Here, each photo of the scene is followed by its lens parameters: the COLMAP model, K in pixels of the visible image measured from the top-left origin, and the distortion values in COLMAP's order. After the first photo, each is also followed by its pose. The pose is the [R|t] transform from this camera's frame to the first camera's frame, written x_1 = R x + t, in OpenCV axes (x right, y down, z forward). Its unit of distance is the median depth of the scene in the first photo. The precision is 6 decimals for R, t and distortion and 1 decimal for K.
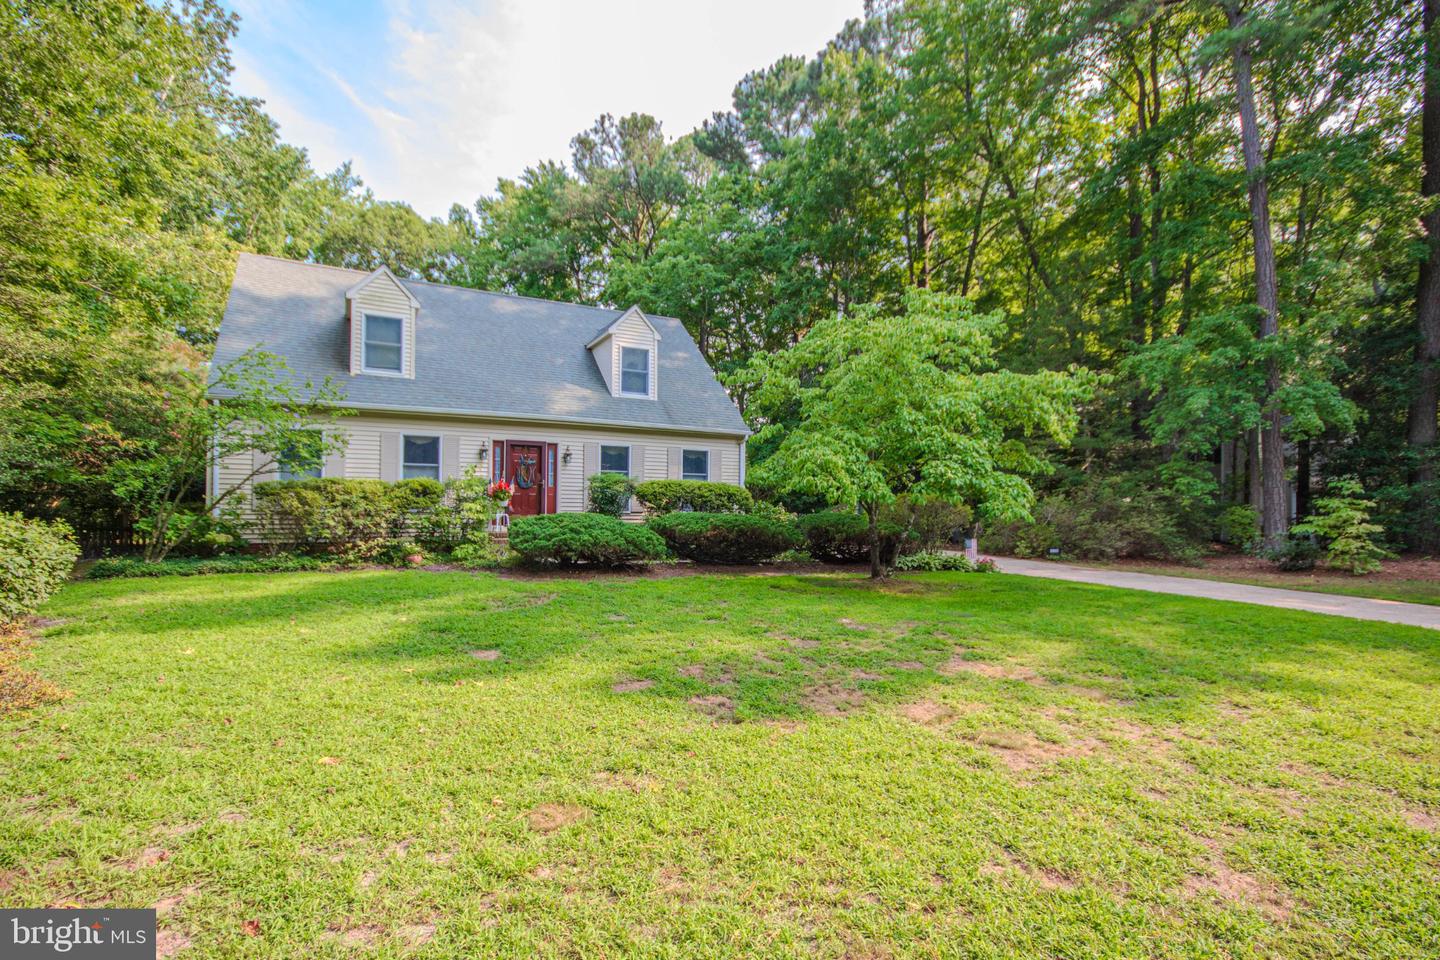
lens RADIAL K [[664.6, 0, 719.9], [0, 664.6, 501.4], [0, 0, 1]] dist [0.018368, -0.015017]
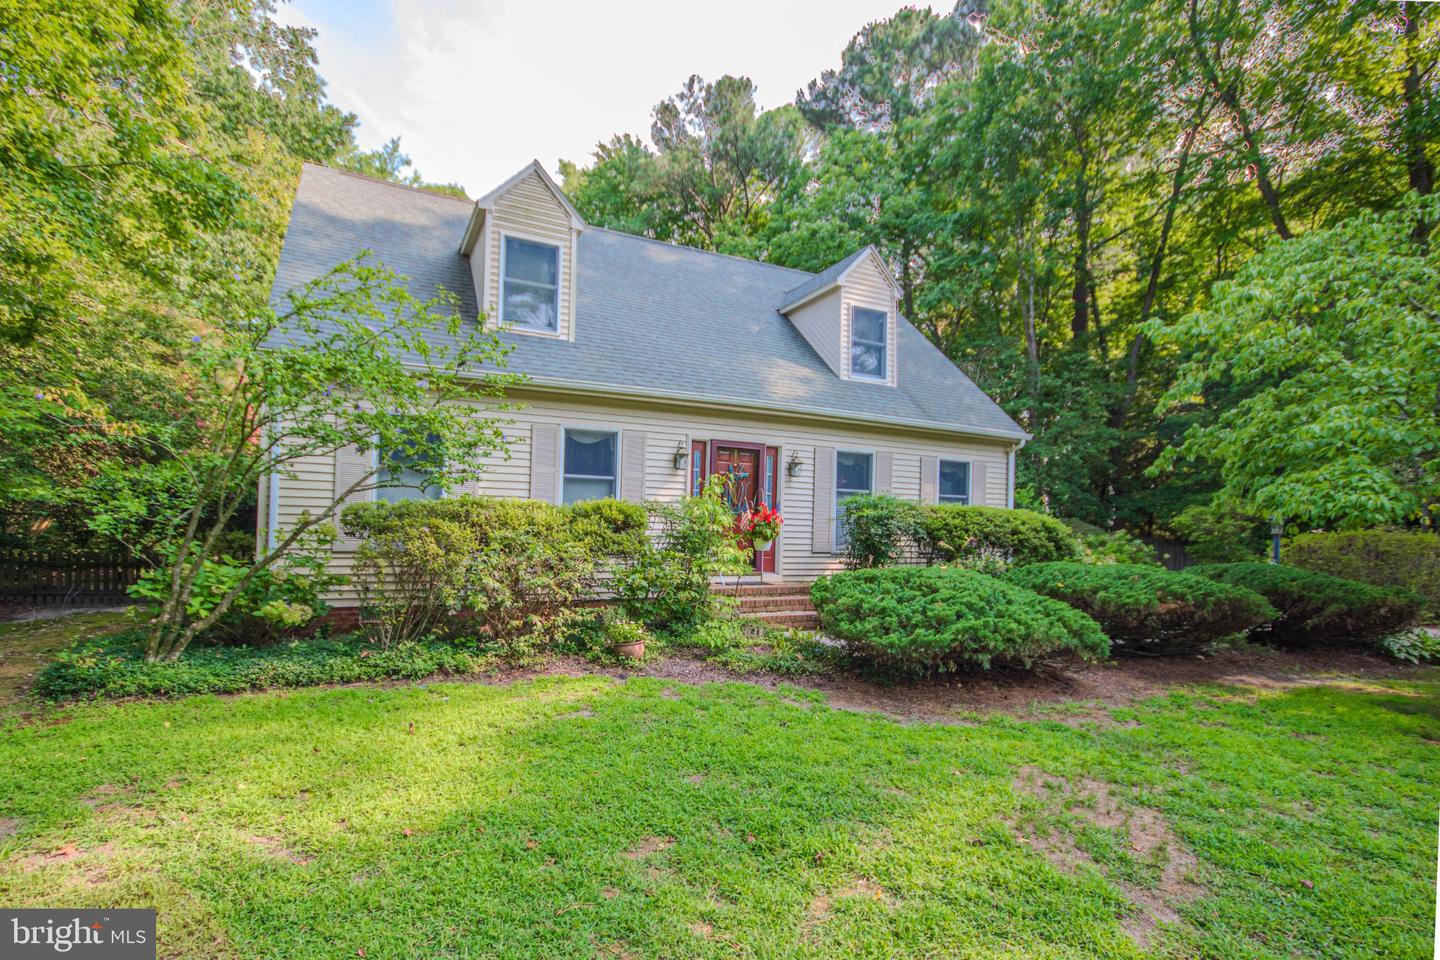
lens RADIAL K [[683.1, 0, 722.9], [0, 683.1, 510.3], [0, 0, 1]] dist [-0.004093, -0.000799]
pose [[0.999626, 0.011378, -0.024871, -0.298333], [-0.011746, 0.999823, -0.014703, -0.015630], [0.024700, 0.014990, 0.999583, 0.356825]]
